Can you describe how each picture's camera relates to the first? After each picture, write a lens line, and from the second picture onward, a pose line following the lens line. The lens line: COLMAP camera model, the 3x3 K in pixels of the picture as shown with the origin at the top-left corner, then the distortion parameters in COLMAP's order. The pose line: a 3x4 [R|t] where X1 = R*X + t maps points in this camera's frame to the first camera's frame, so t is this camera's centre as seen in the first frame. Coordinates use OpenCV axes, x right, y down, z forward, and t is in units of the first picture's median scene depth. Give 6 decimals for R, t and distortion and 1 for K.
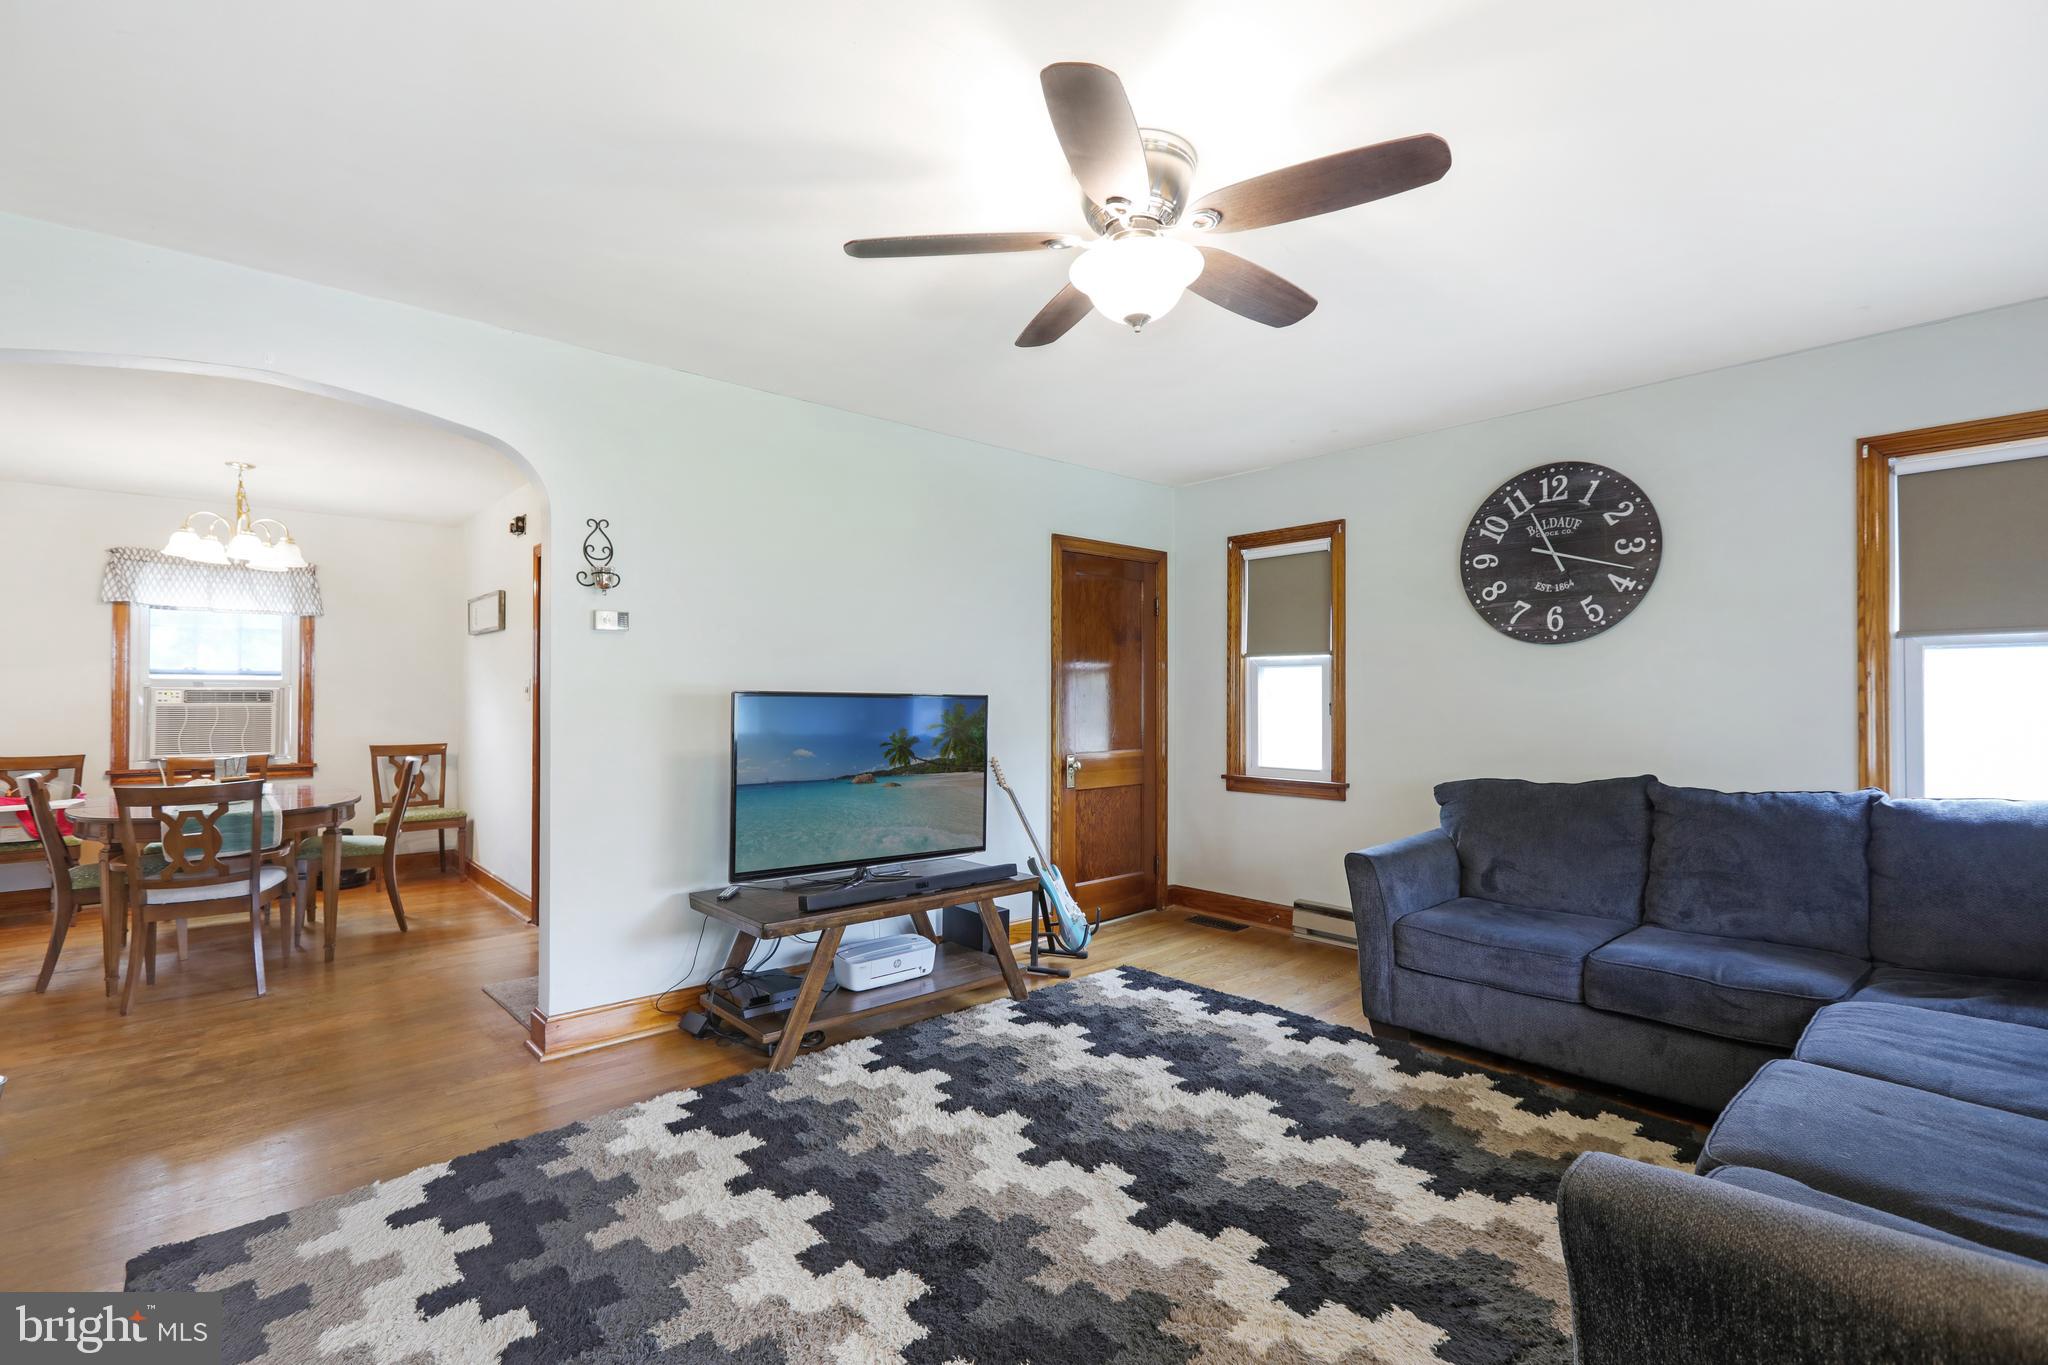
lens RADIAL K [[920.1, 0, 1015.1], [0, 920.1, 696.5], [0, 0, 1]] dist [0.002347, 0.001005]
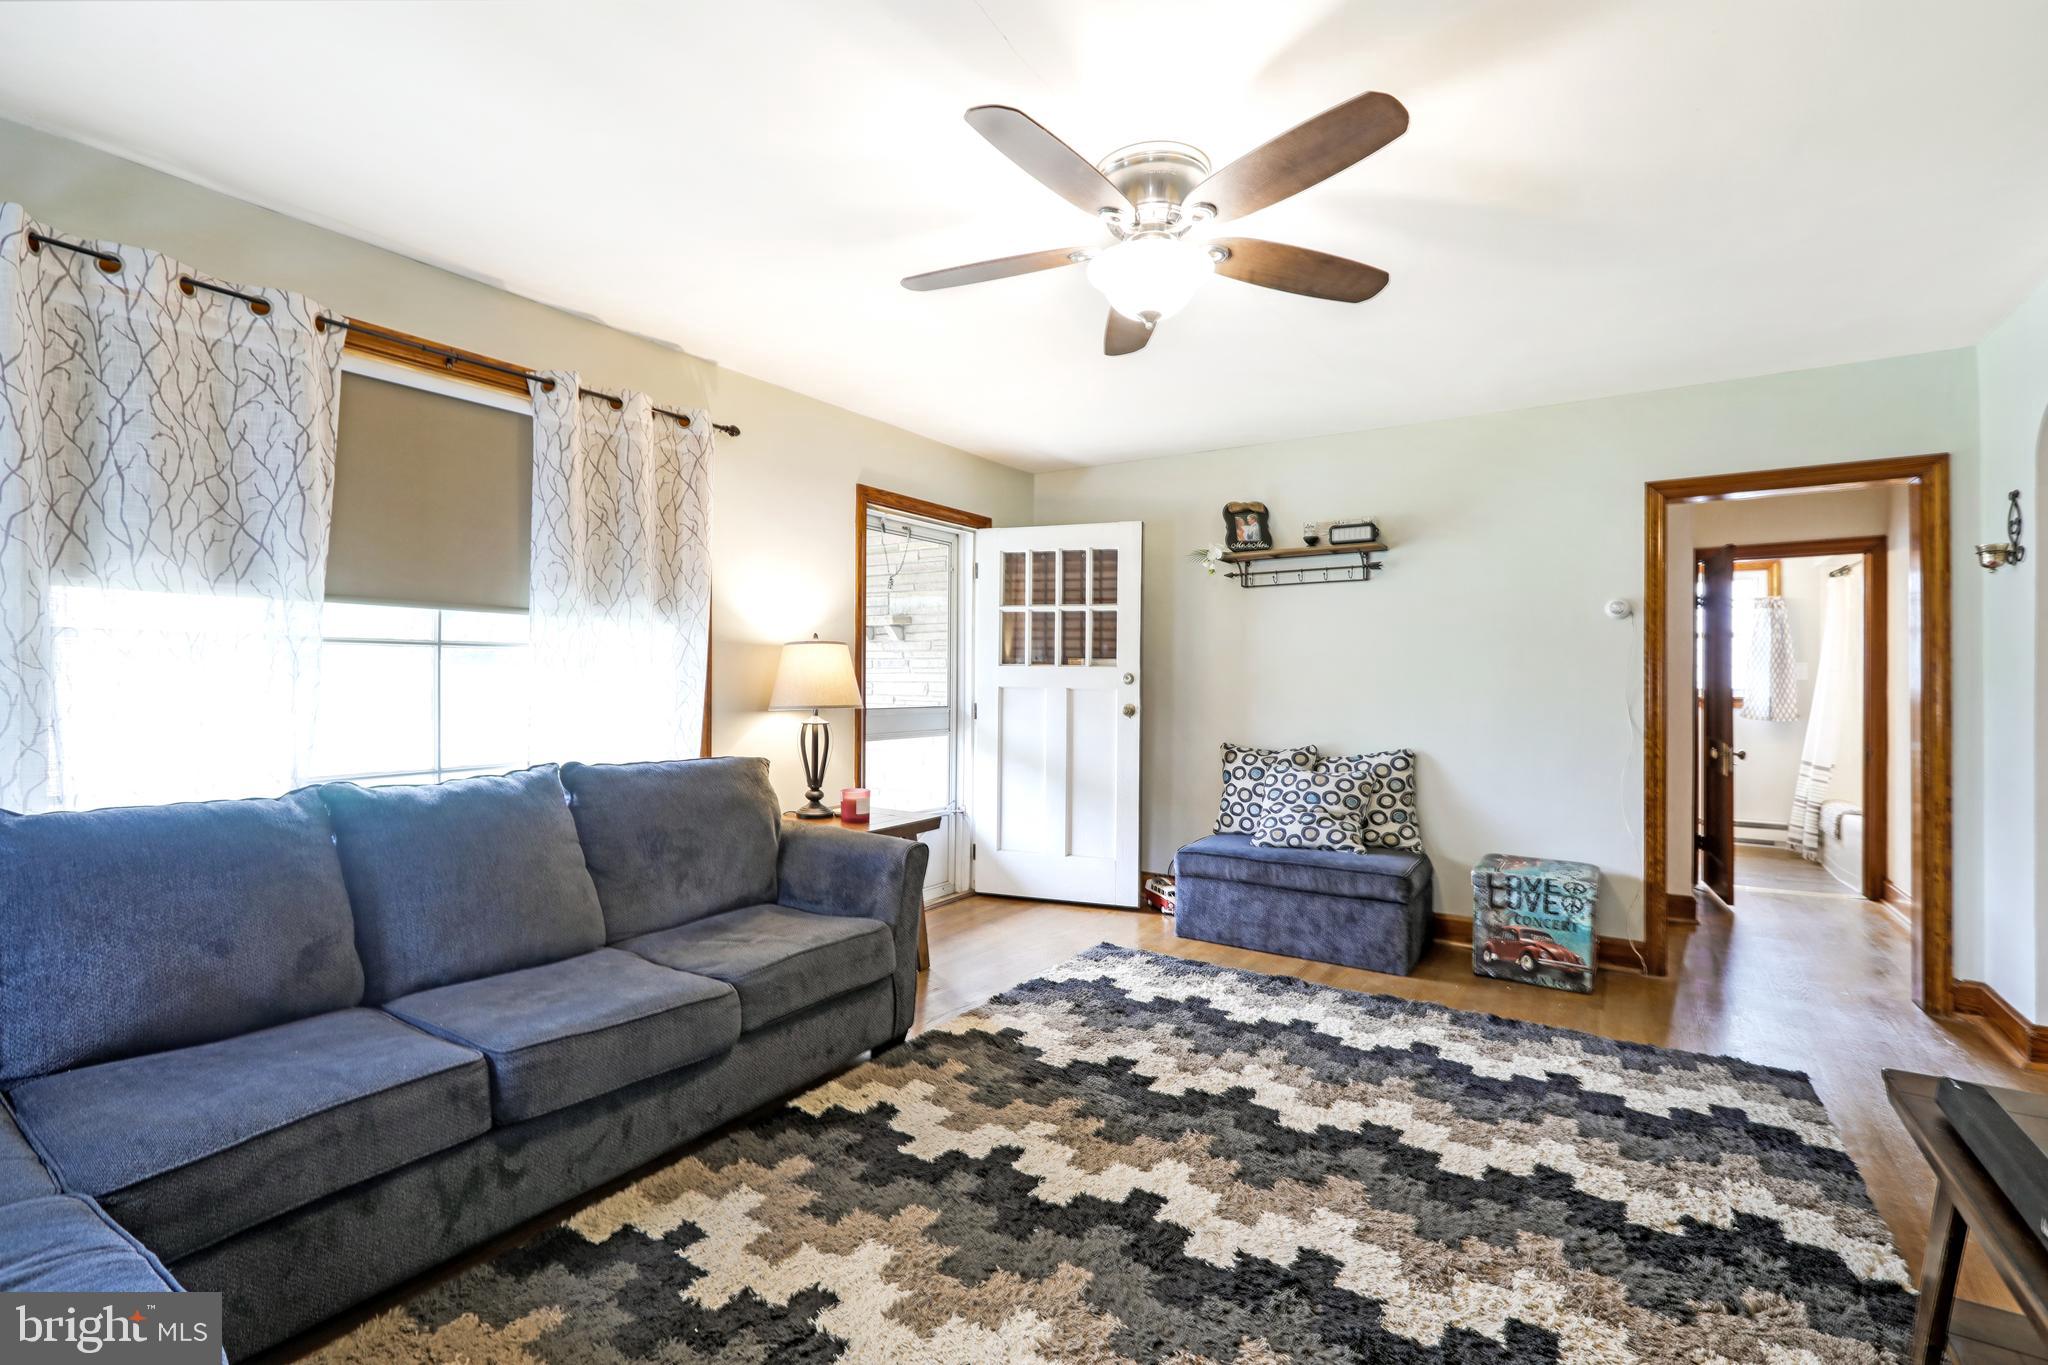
lens RADIAL K [[912.3, 0, 1026.1], [0, 912.3, 674.1], [0, 0, 1]] dist [0.001756, 0.000482]
pose [[-0.963379, -0.003558, -0.268118, 0.553584], [-0.000885, 0.999949, -0.010090, 0.016070], [0.268140, -0.009483, -0.963333, 1.988451]]
